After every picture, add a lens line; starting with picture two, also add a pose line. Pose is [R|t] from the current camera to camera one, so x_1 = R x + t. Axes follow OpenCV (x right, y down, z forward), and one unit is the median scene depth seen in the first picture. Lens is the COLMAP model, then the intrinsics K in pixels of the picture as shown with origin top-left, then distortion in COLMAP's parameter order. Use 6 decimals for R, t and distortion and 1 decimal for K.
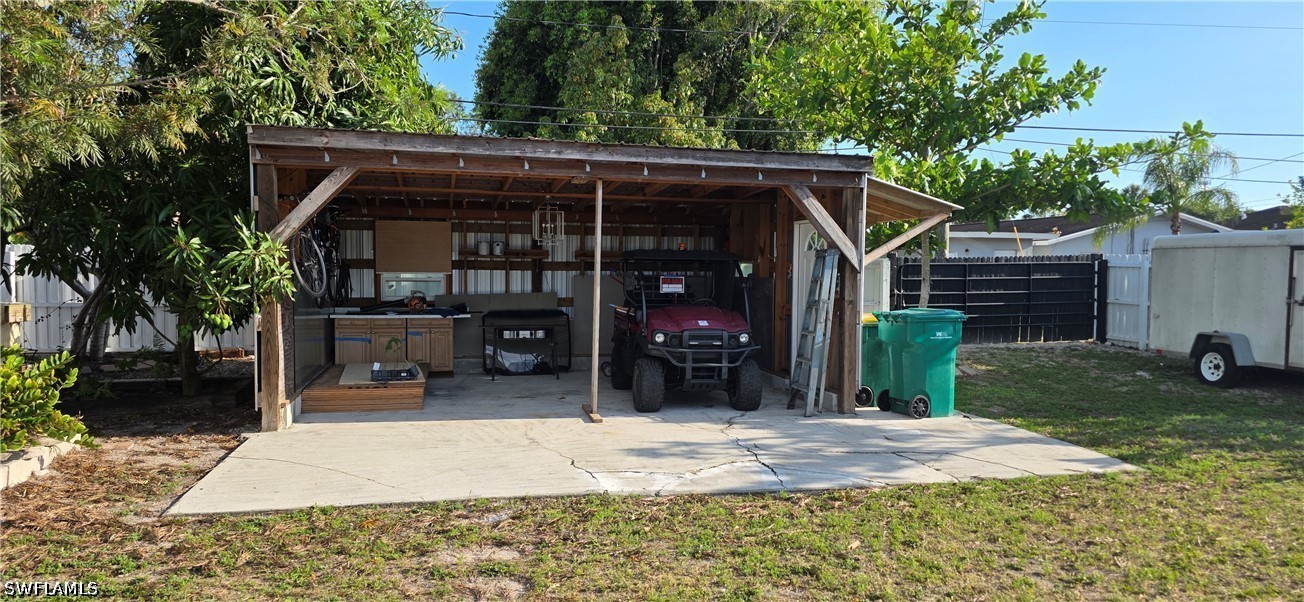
lens RADIAL K [[870.6, 0, 652.0], [0, 870.6, 301.0], [0, 0, 1]] dist [0.010877, -0.000790]
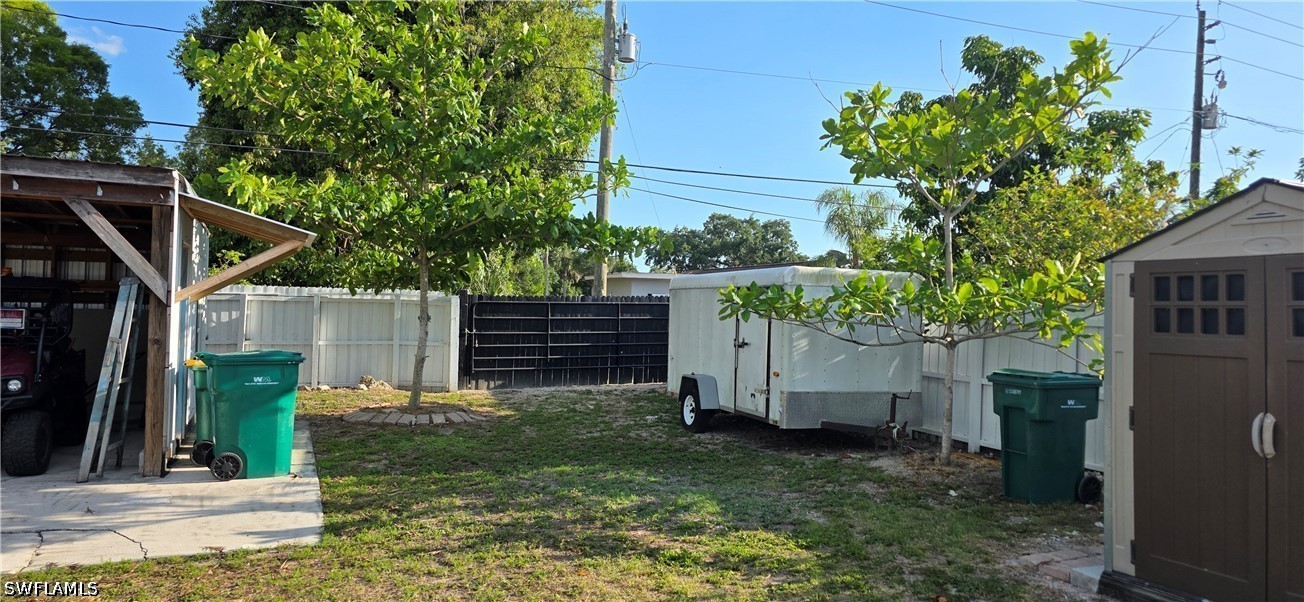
lens RADIAL K [[870.6, 0, 652.0], [0, 870.6, 301.0], [0, 0, 1]] dist [0.010877, -0.000790]
pose [[0.977847, 0.015601, 0.208738, 0.464647], [-0.006133, 0.998926, -0.045929, -0.001649], [-0.209231, 0.043631, 0.976892, 0.072039]]
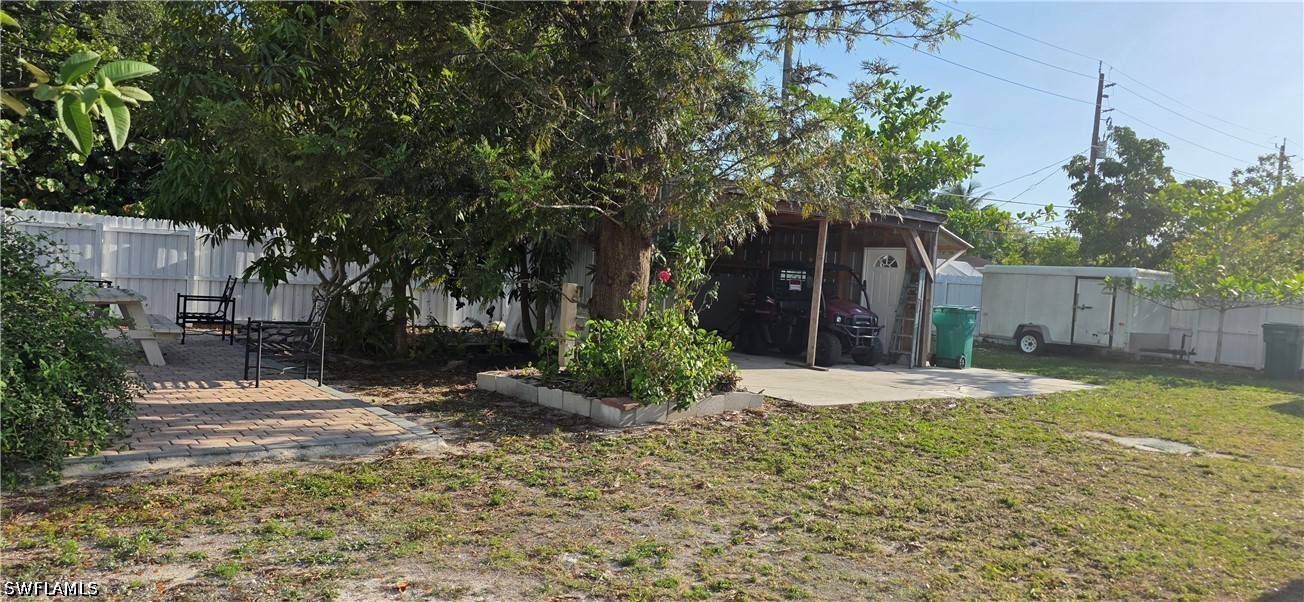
lens RADIAL K [[870.6, 0, 652.0], [0, 870.6, 301.0], [0, 0, 1]] dist [0.010877, -0.000790]
pose [[0.895546, 0.028633, 0.444046, -0.883764], [-0.028548, 0.999569, -0.006880, 0.026727], [-0.444051, -0.006516, 0.895978, -0.230376]]
